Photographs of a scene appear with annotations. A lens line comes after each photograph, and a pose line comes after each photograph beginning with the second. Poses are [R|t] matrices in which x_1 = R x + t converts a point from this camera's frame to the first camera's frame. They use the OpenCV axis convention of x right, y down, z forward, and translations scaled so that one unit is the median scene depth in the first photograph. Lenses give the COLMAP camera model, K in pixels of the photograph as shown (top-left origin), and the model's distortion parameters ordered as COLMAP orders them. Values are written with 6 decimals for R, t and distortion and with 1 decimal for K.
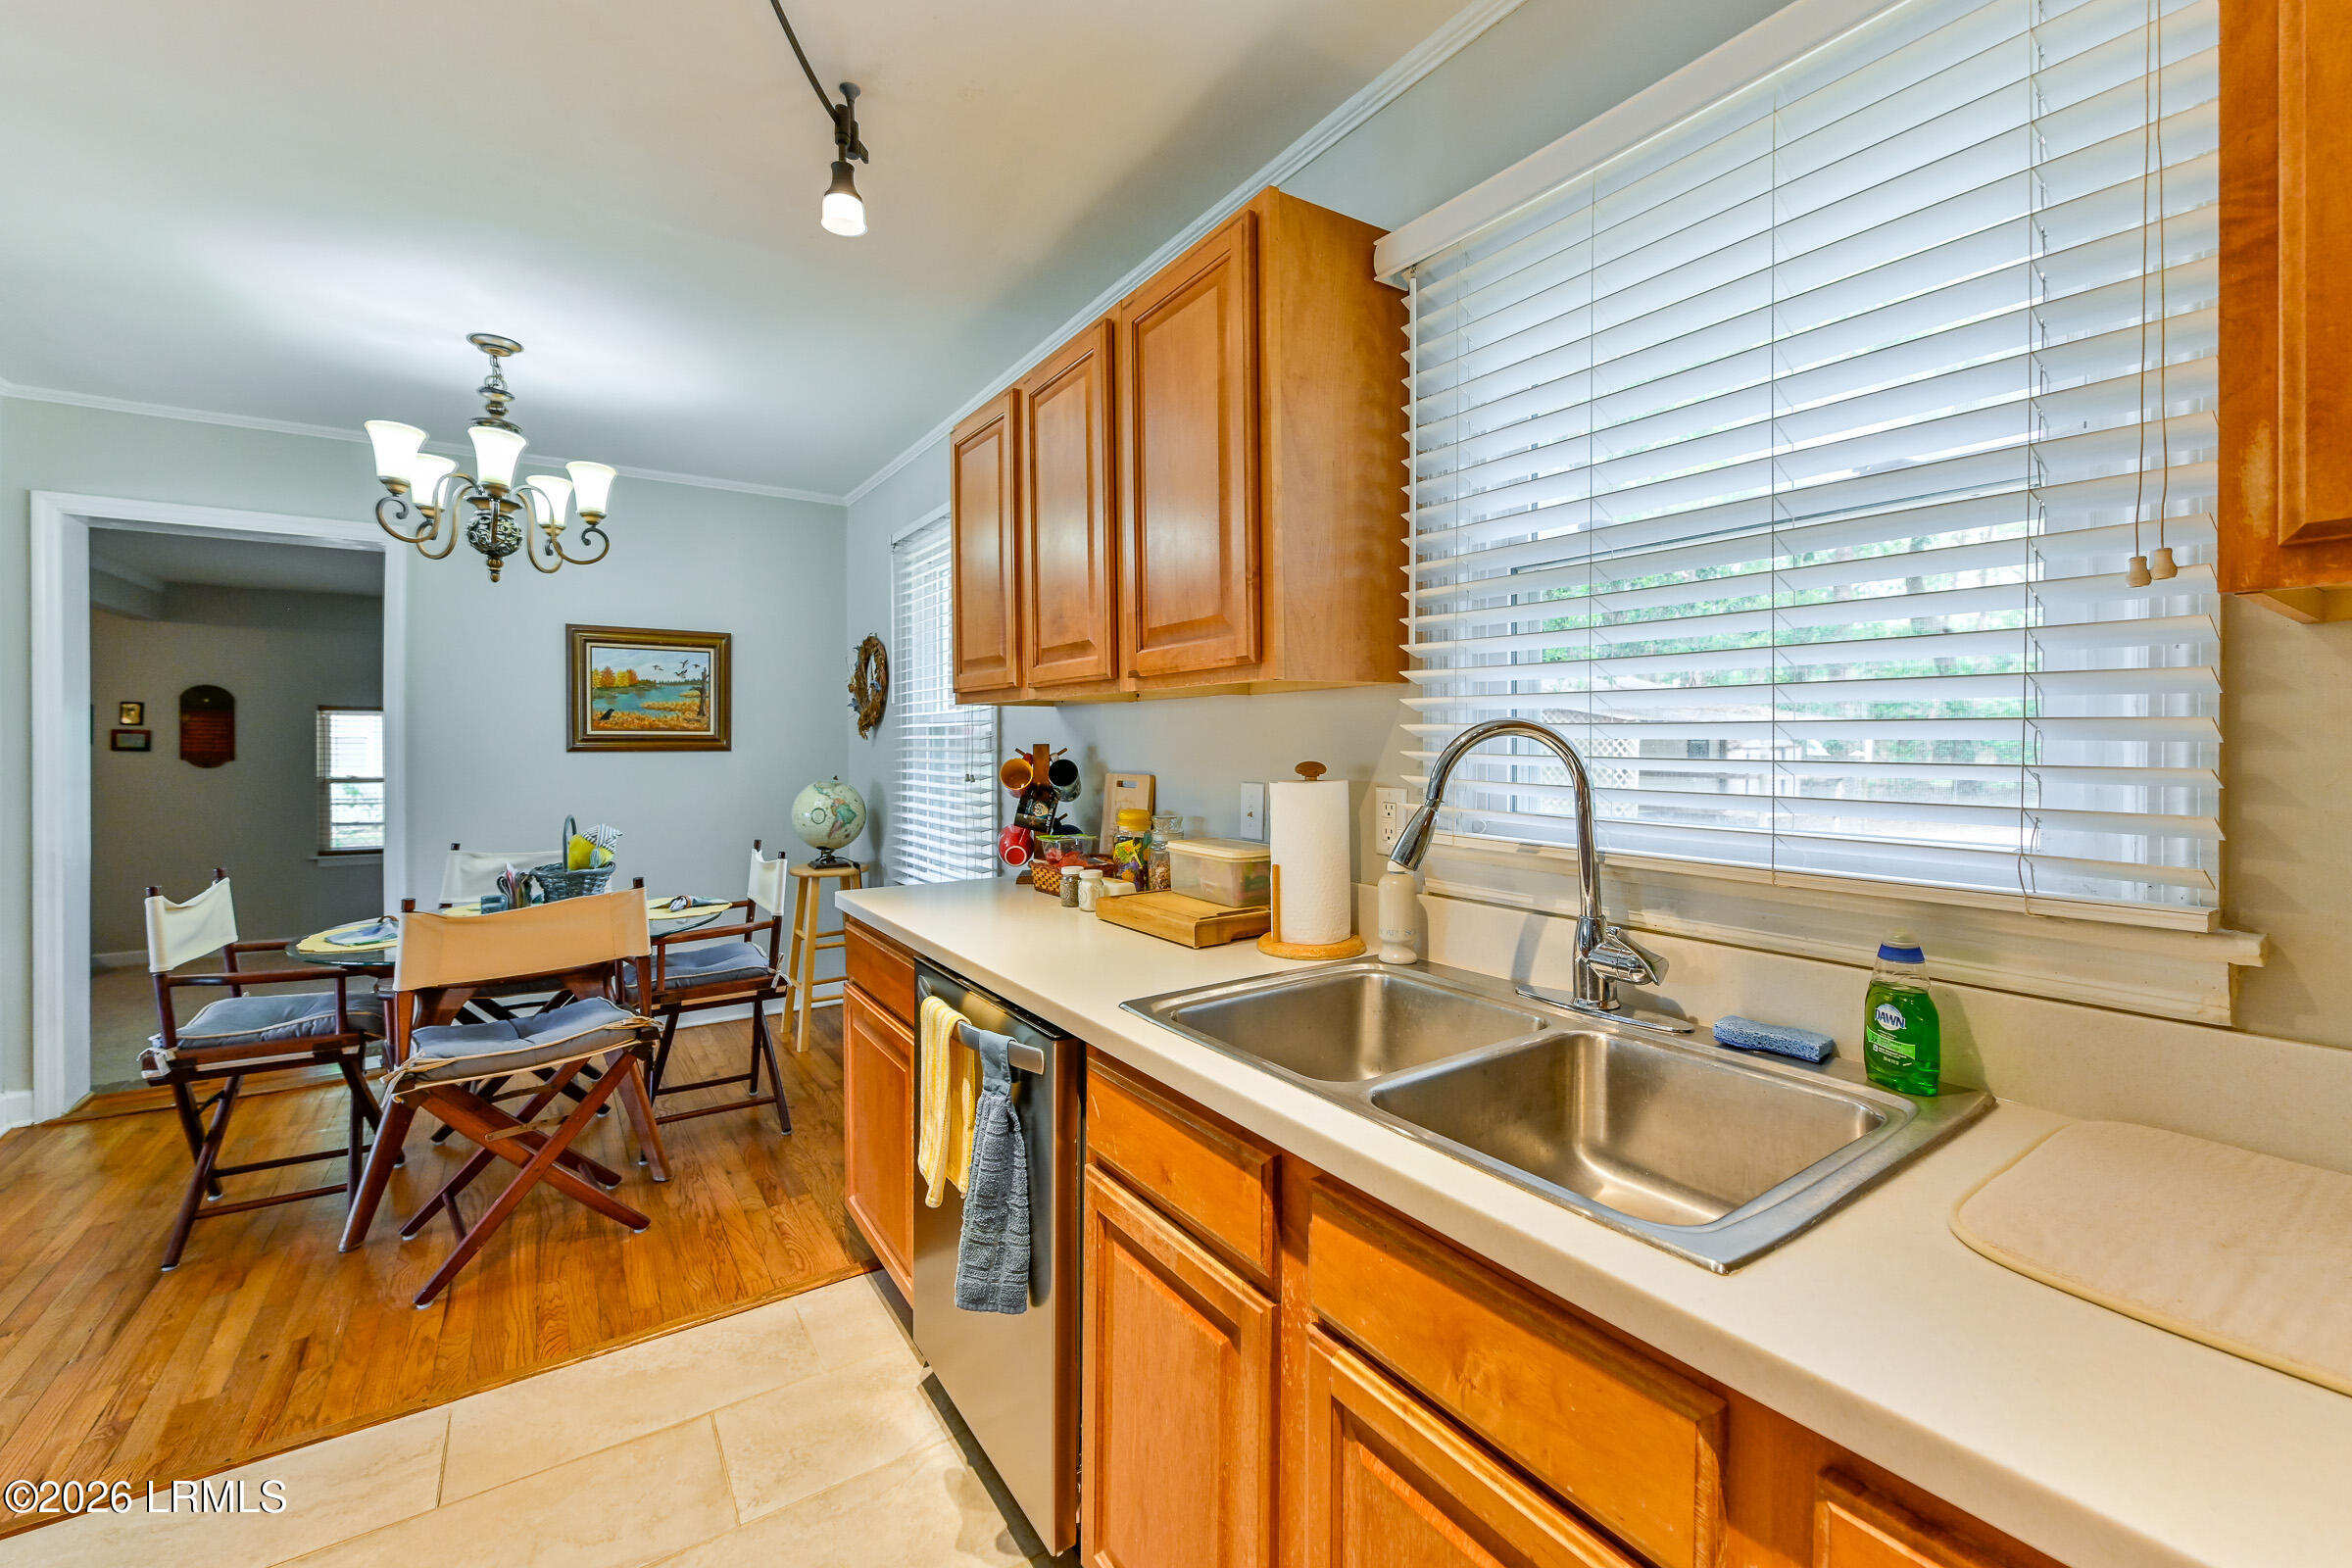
lens RADIAL K [[972.2, 0, 1176.9], [0, 972.2, 741.1], [0, 0, 1]] dist [-0.003661, -0.000321]
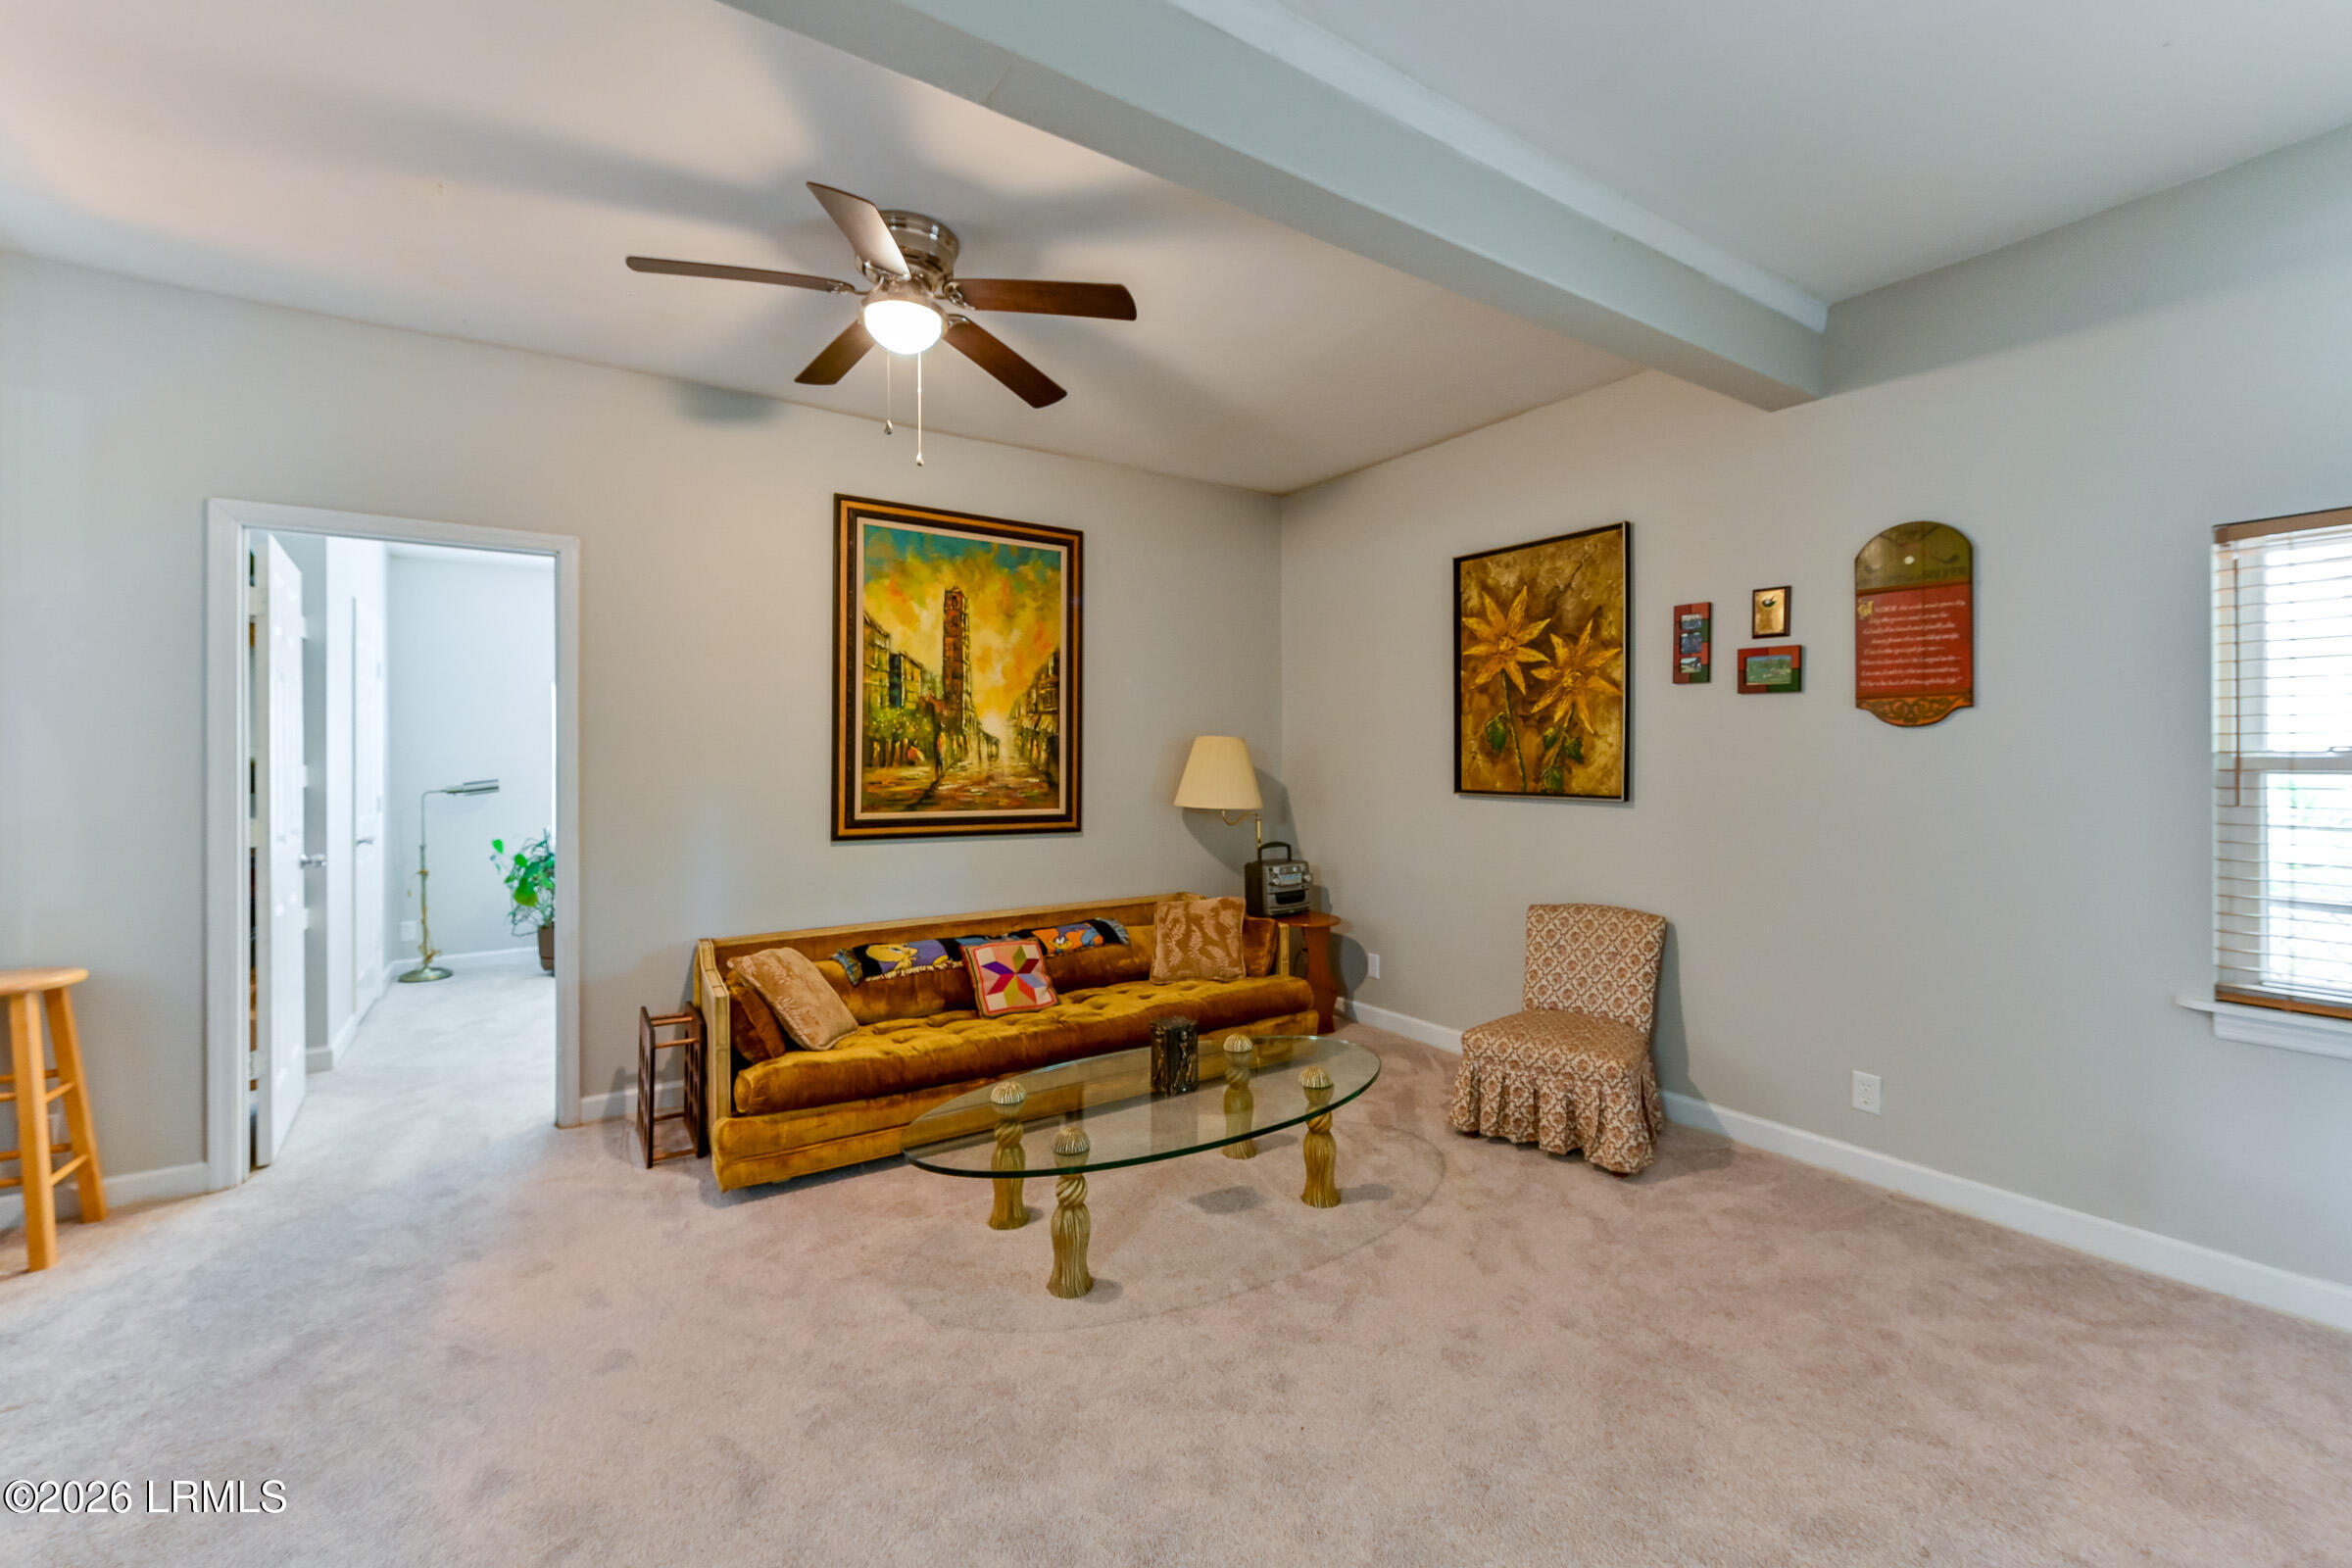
lens RADIAL K [[949.2, 0, 1172.4], [0, 949.2, 770.3], [0, 0, 1]] dist [-0.002586, -0.000183]
pose [[0.005874, 0.015906, -0.999856, -0.985069], [0.007587, 0.999844, 0.015951, 0.059483], [0.999954, -0.007679, 0.005753, 1.116411]]
